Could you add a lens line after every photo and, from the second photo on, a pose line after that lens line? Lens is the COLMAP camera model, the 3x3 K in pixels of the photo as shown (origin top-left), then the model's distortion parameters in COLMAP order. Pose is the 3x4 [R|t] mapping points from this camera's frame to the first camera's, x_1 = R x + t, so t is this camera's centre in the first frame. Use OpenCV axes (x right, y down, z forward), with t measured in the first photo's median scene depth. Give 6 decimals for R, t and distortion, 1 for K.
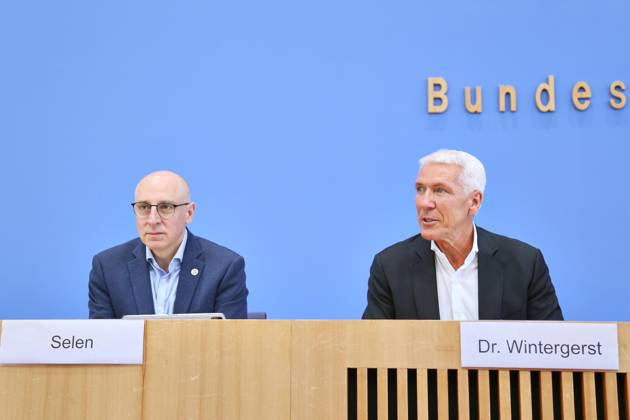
lens RADIAL K [[895.7, 0, 315.0], [0, 895.7, 210.0], [0, 0, 1]] dist [0.011273, 0.885437]
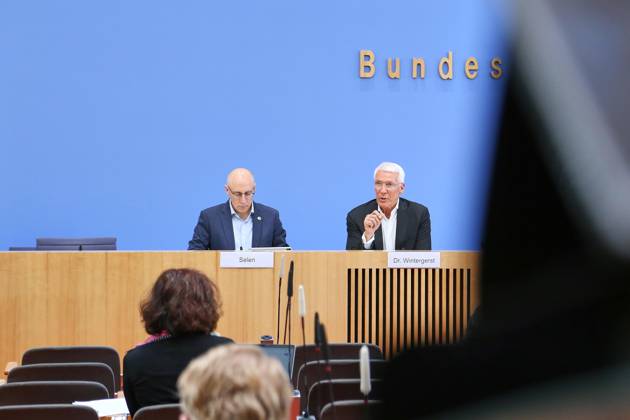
lens RADIAL K [[1173.6, 0, 315.0], [0, 1173.6, 210.0], [0, 0, 1]] dist [0.232769, -0.125070]
pose [[0.993828, -0.004276, 0.110847, -0.299406], [-0.009720, 0.992056, 0.125420, -0.295409], [-0.110502, -0.125723, 0.985892, -1.643169]]
